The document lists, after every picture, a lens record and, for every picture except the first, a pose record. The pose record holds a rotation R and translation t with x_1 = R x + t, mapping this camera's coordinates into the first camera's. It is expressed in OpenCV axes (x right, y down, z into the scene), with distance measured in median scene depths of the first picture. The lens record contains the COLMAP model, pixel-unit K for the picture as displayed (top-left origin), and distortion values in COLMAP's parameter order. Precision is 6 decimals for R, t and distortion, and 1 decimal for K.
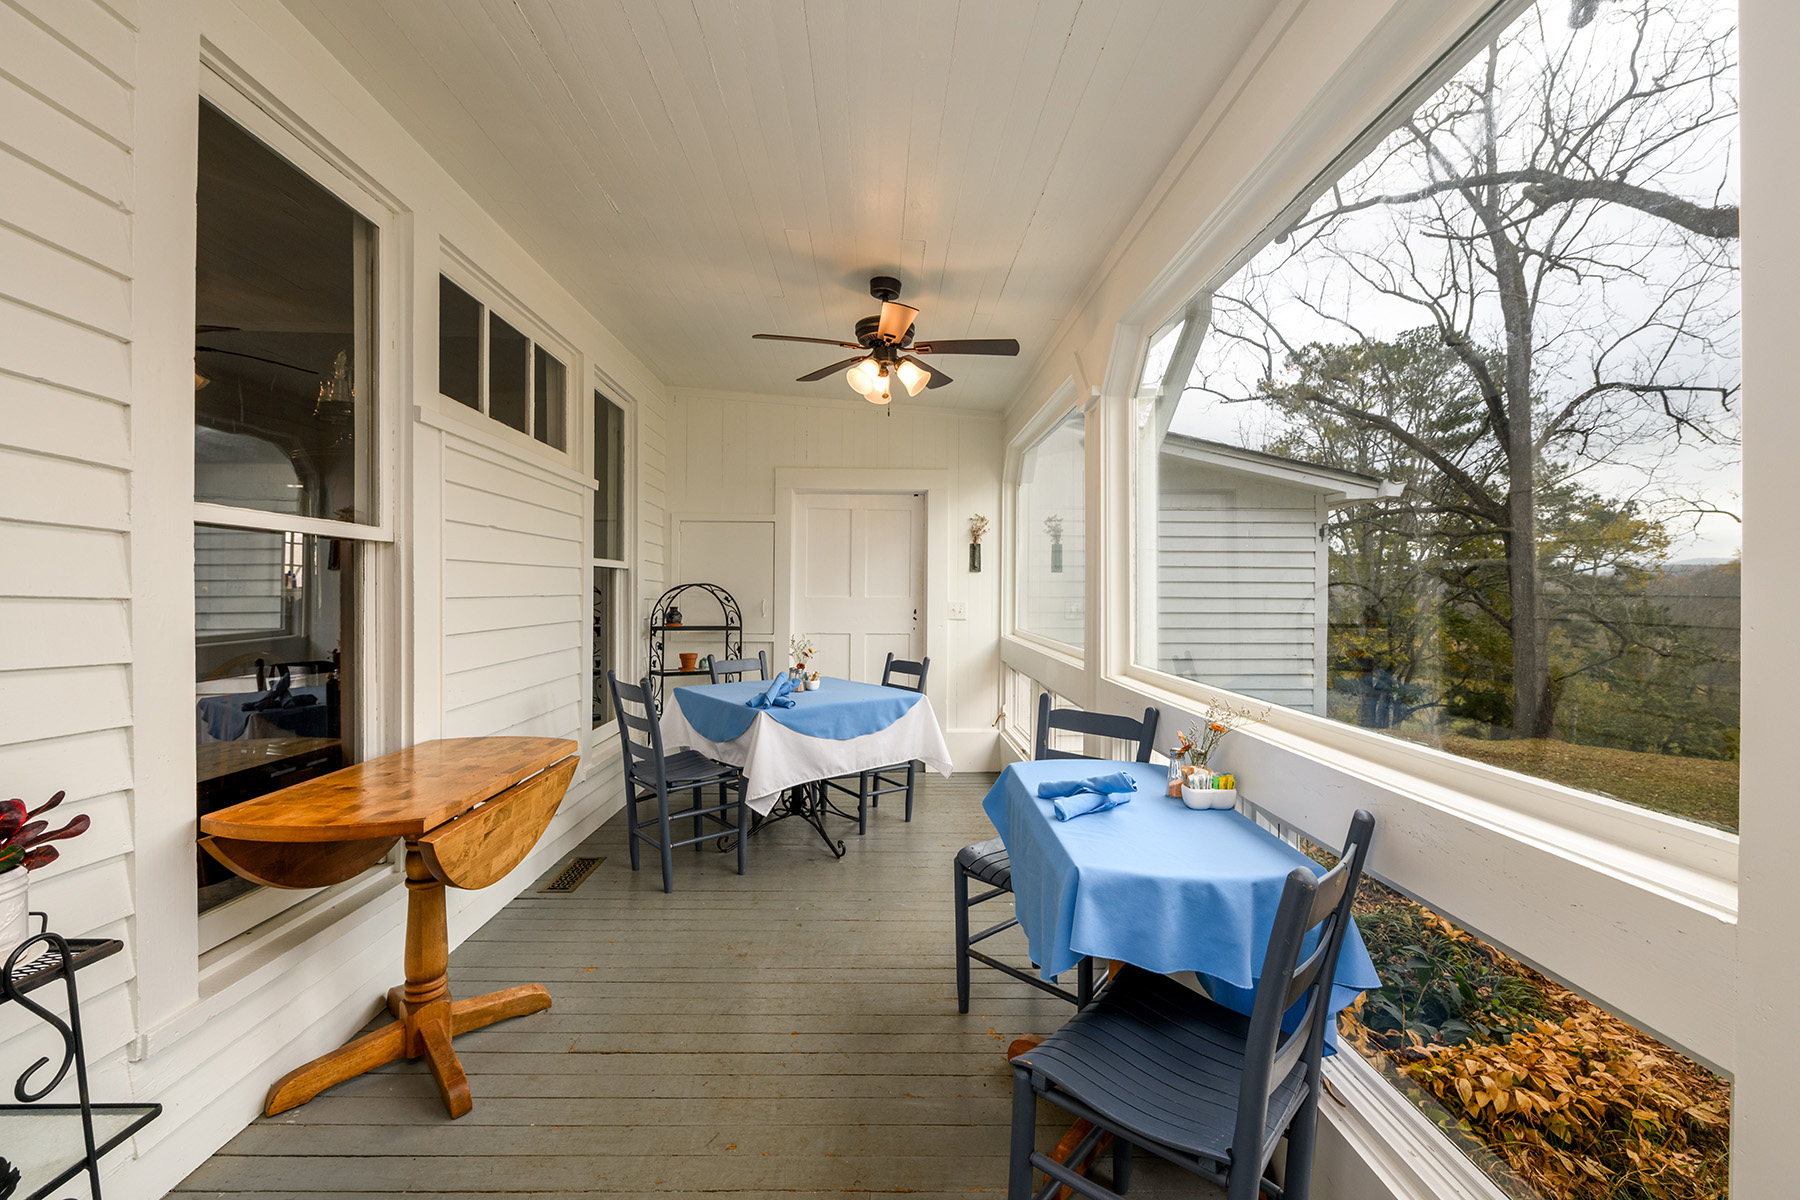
lens RADIAL K [[719.2, 0, 894.5], [0, 719.2, 596.4], [0, 0, 1]] dist [0.001449, -0.001919]
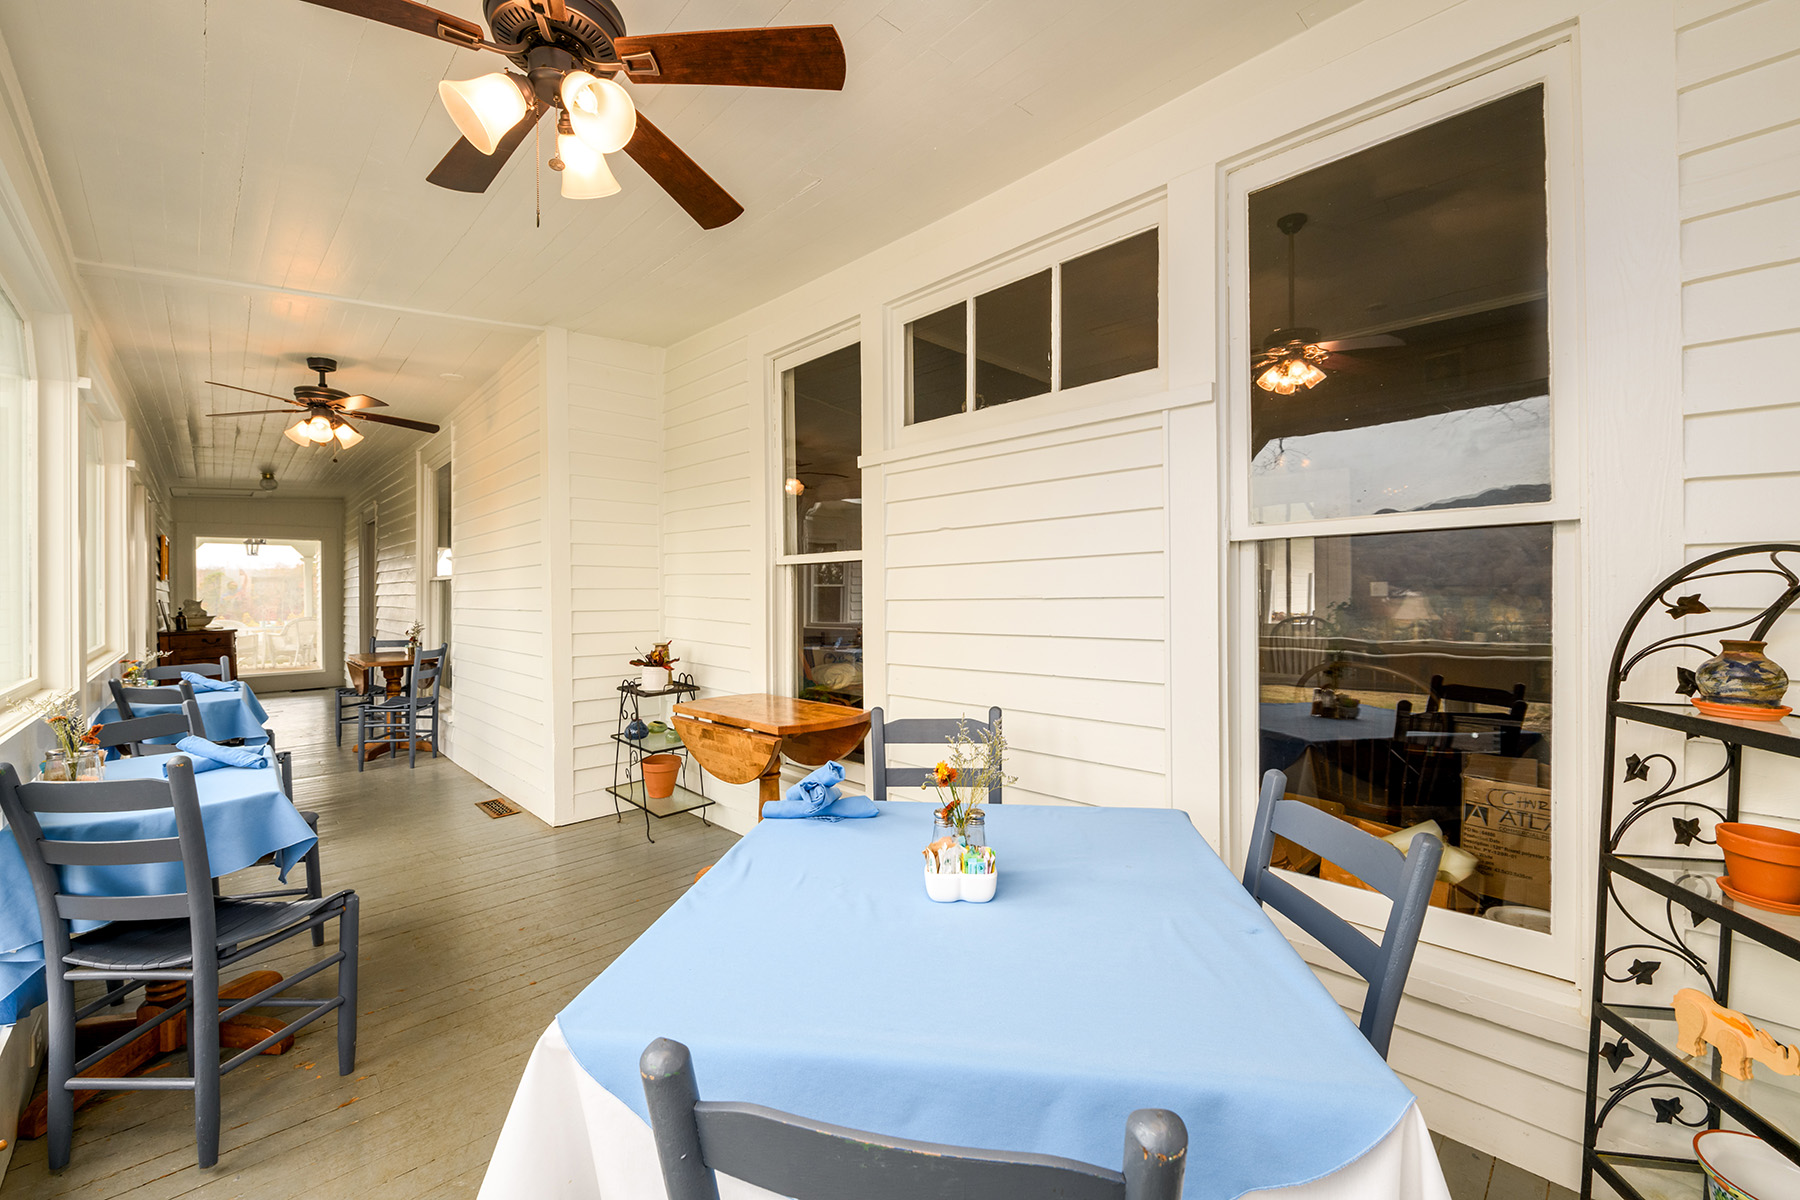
lens RADIAL K [[719.2, 0, 897.4], [0, 719.2, 598.0], [0, 0, 1]] dist [0.001449, -0.001919]
pose [[-0.720477, 0.005477, -0.693457, 0.193565], [0.002127, 0.999982, 0.005688, -0.007647], [0.693476, 0.002623, -0.720475, 1.815797]]
